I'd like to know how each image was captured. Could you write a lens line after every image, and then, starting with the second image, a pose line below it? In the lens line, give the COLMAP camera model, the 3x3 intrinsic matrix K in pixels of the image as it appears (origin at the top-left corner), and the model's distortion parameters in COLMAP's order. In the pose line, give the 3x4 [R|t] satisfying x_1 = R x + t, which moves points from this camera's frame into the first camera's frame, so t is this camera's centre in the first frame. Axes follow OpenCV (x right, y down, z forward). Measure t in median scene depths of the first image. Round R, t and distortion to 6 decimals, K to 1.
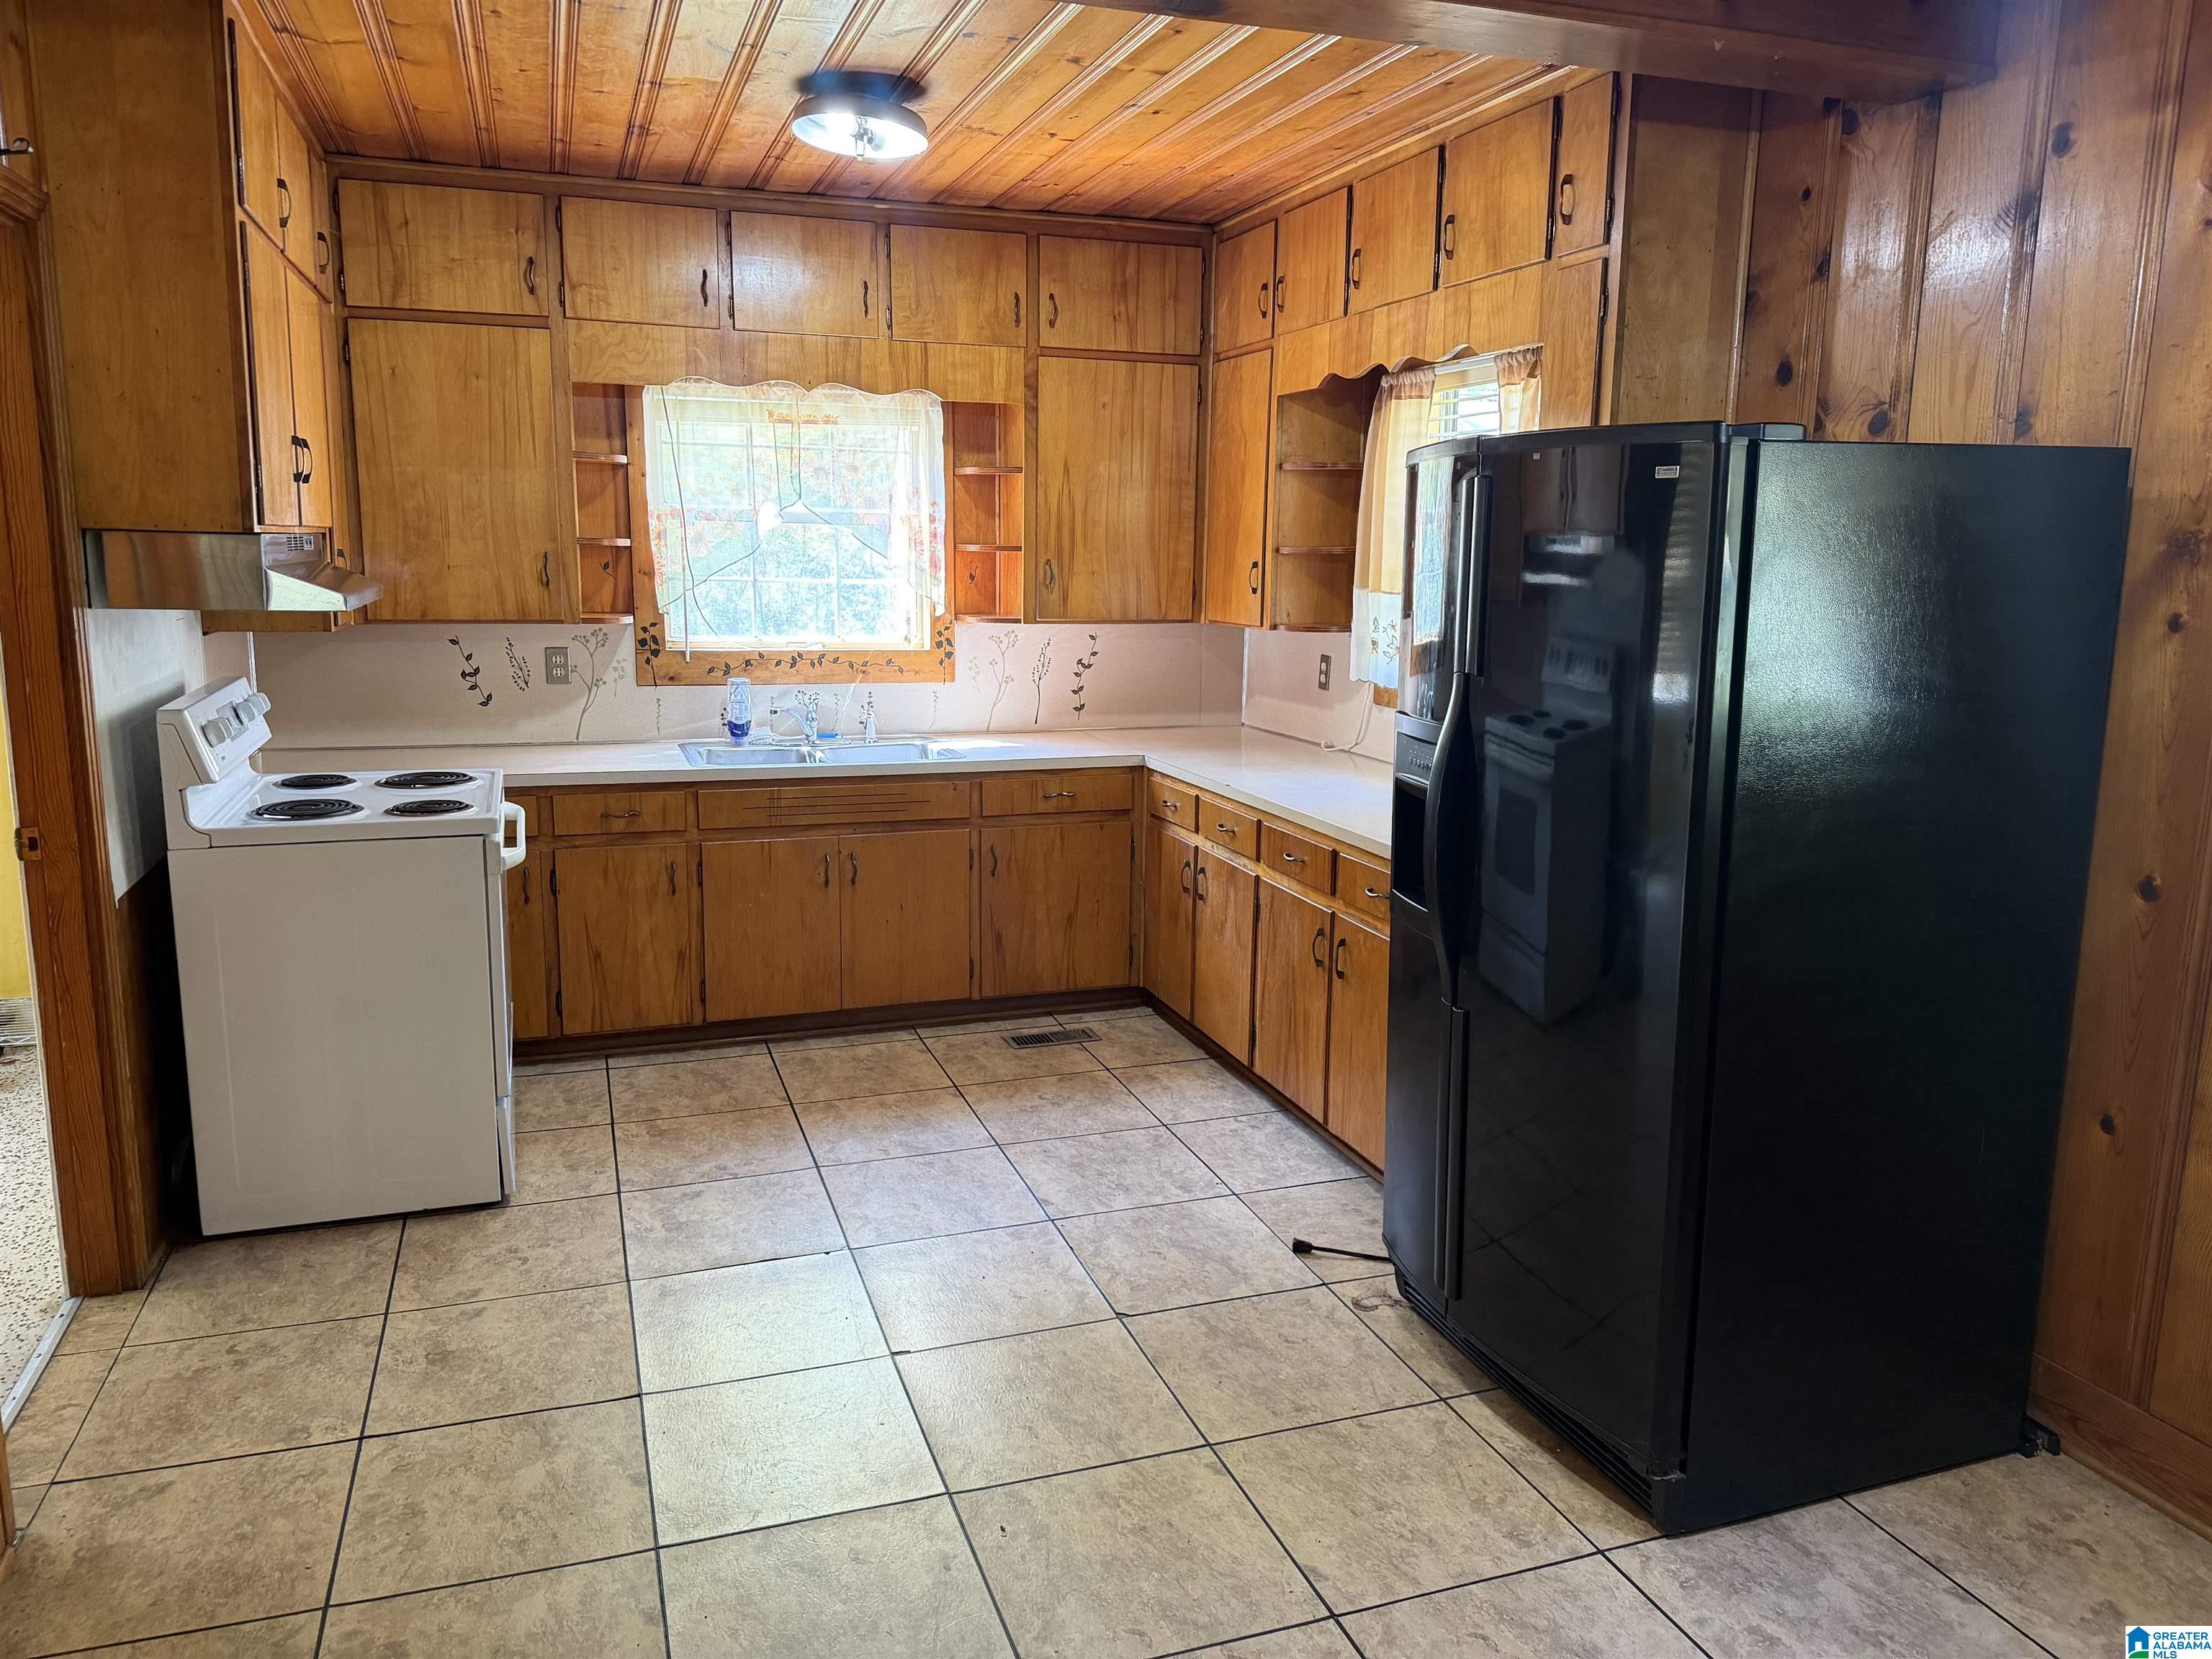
lens RADIAL K [[1569.2, 0, 1108.9], [0, 1569.2, 805.1], [0, 0, 1]] dist [-0.002407, -0.004861]
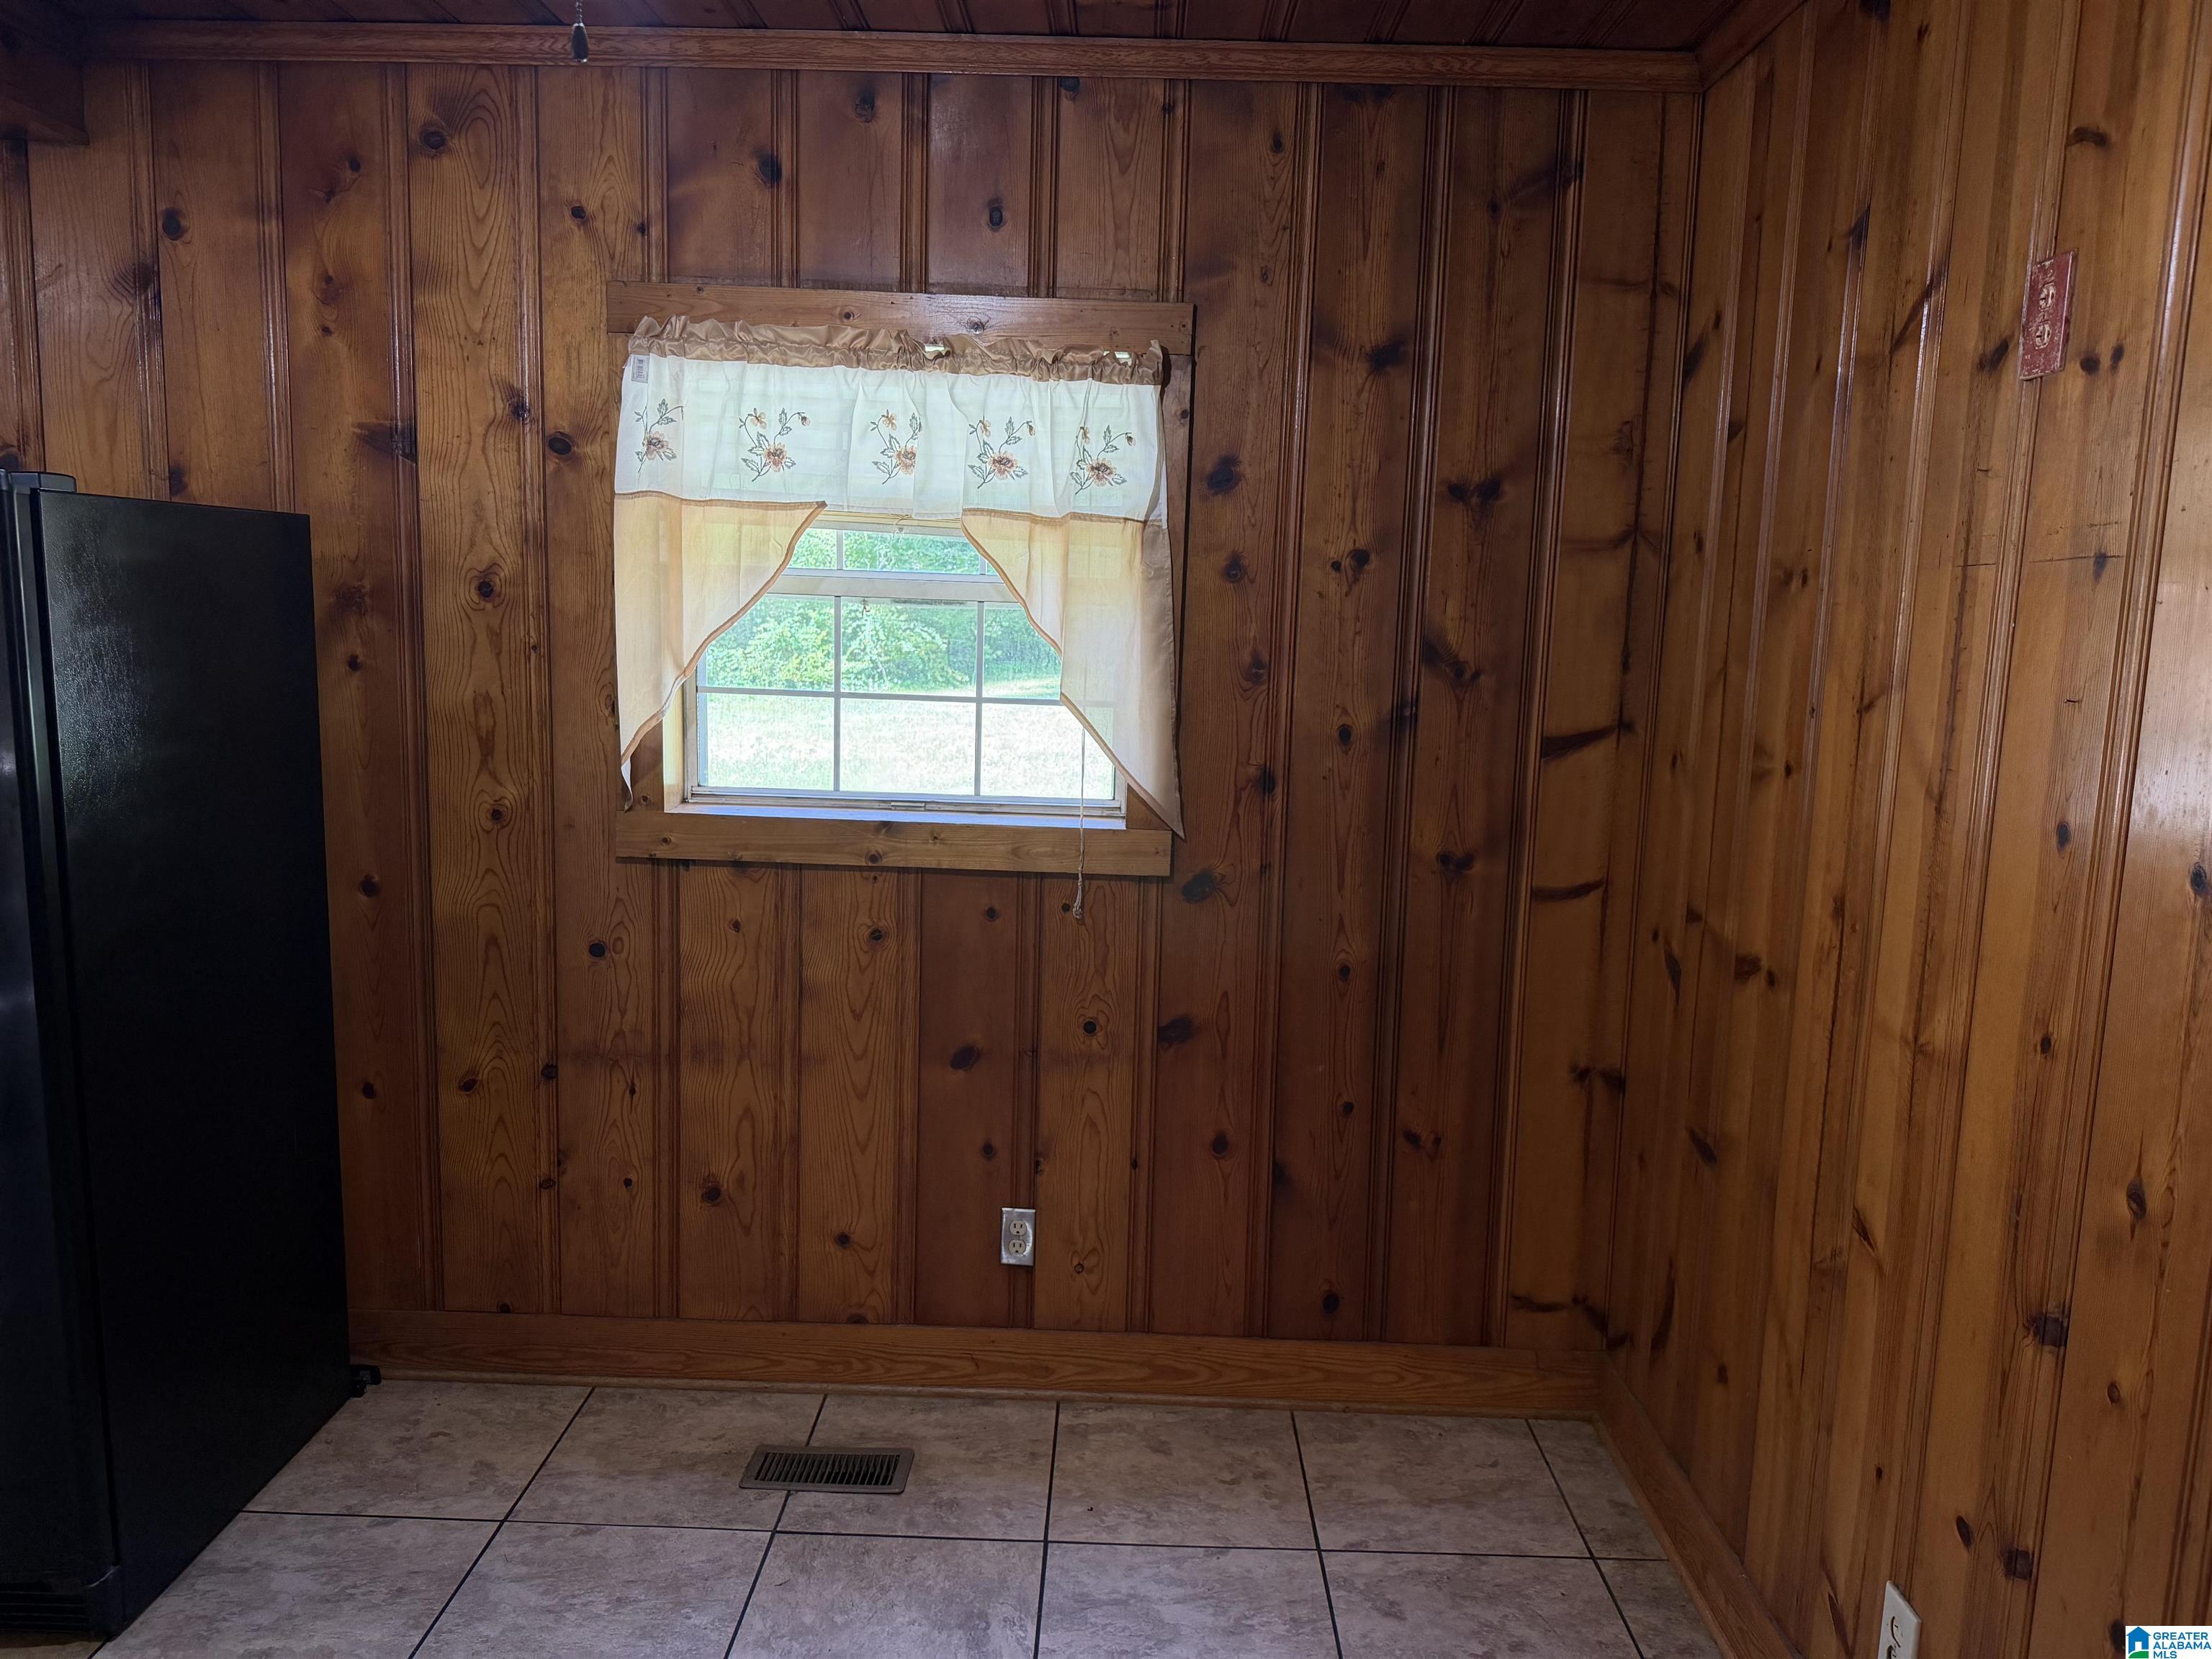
lens RADIAL K [[1569.2, 0, 1108.9], [0, 1569.2, 805.1], [0, 0, 1]] dist [-0.002407, -0.004861]
pose [[0.340788, -0.114601, 0.933129, -0.249824], [0.131354, 0.988611, 0.073443, -0.021077], [-0.930919, 0.097542, 0.351960, 0.053321]]
